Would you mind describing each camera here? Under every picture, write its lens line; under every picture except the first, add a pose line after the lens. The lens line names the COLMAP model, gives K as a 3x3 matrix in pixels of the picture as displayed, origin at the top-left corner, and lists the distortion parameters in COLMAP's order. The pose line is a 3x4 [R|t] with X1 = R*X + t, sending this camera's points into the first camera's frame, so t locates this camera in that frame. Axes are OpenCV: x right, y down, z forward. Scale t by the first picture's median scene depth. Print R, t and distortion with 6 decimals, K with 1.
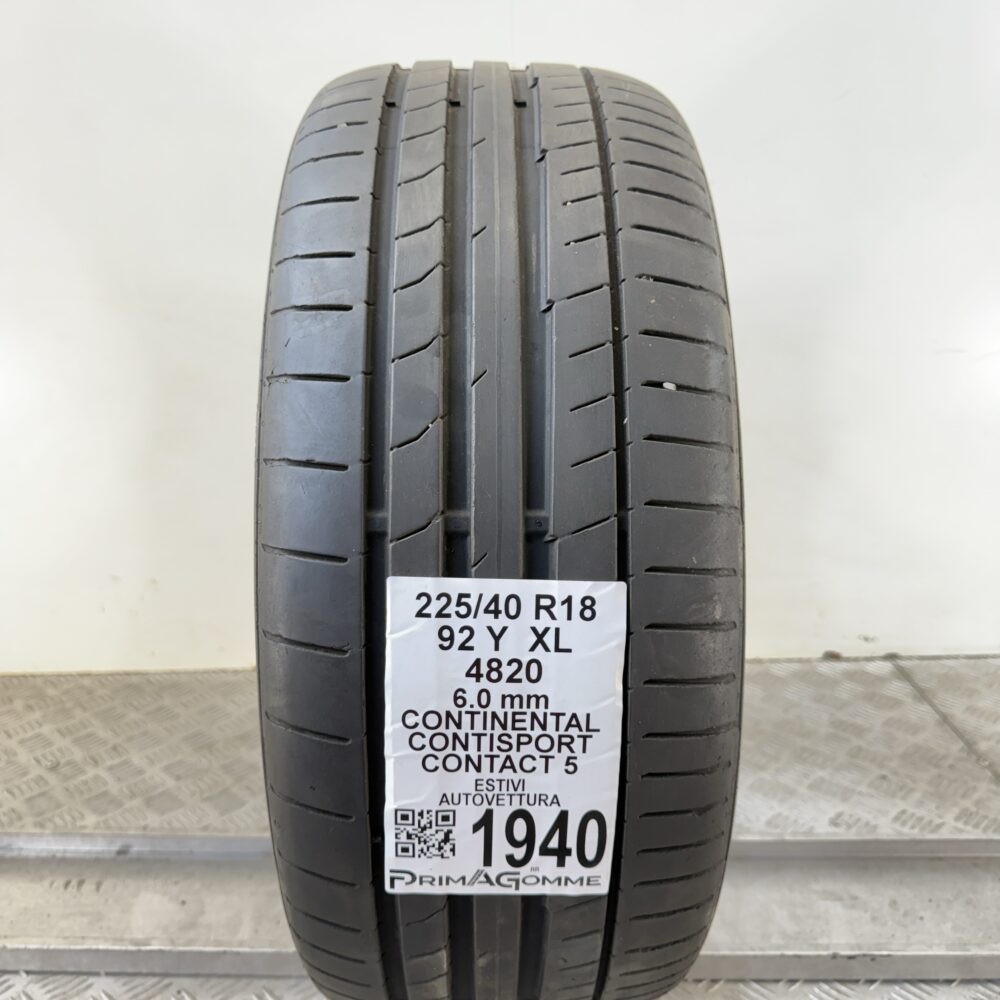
lens RADIAL K [[1033.1, 0, 488.5], [0, 1033.1, 504.1], [0, 0, 1]] dist [0.172781, -0.482802]
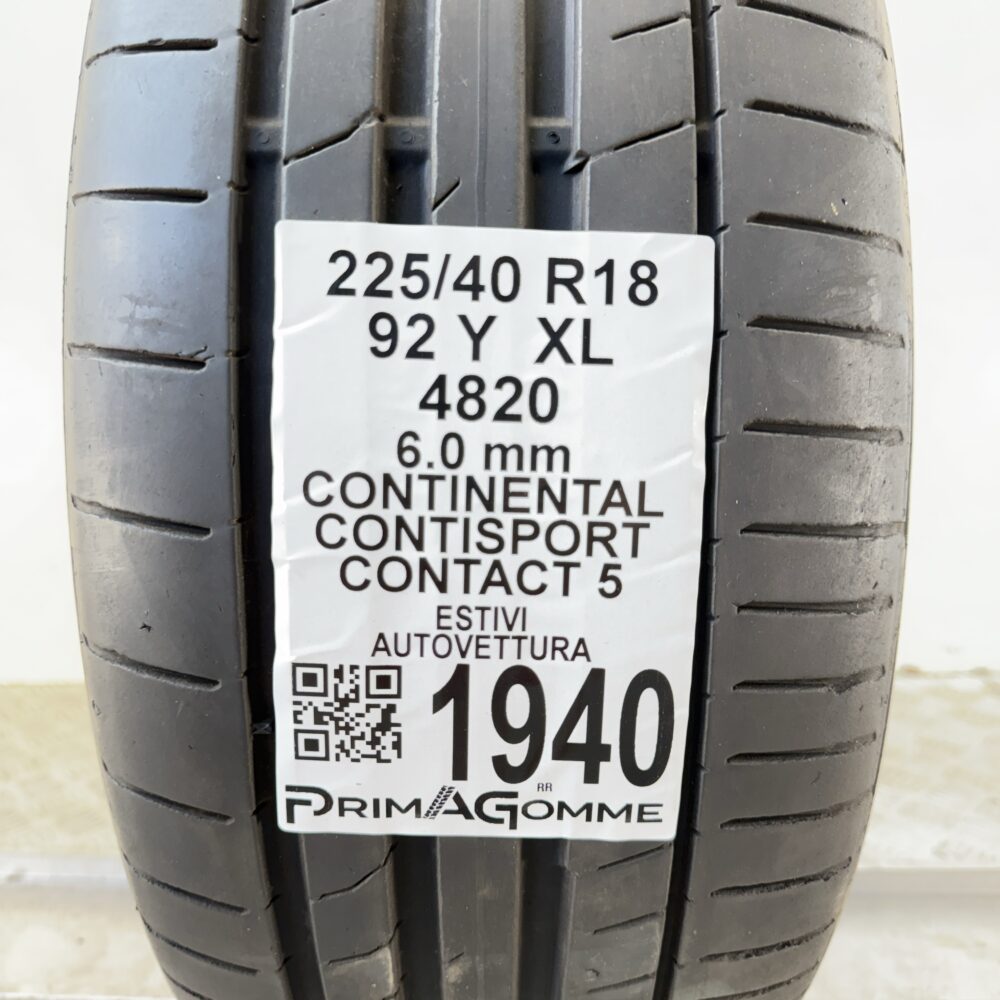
lens RADIAL K [[1033.1, 0, 488.5], [0, 1033.1, 504.1], [0, 0, 1]] dist [0.172781, -0.482802]
pose [[0.999871, 0.006037, -0.014910, 0.022647], [-0.007374, 0.995796, -0.091305, 0.261130], [0.014296, 0.091404, 0.995711, 0.451221]]
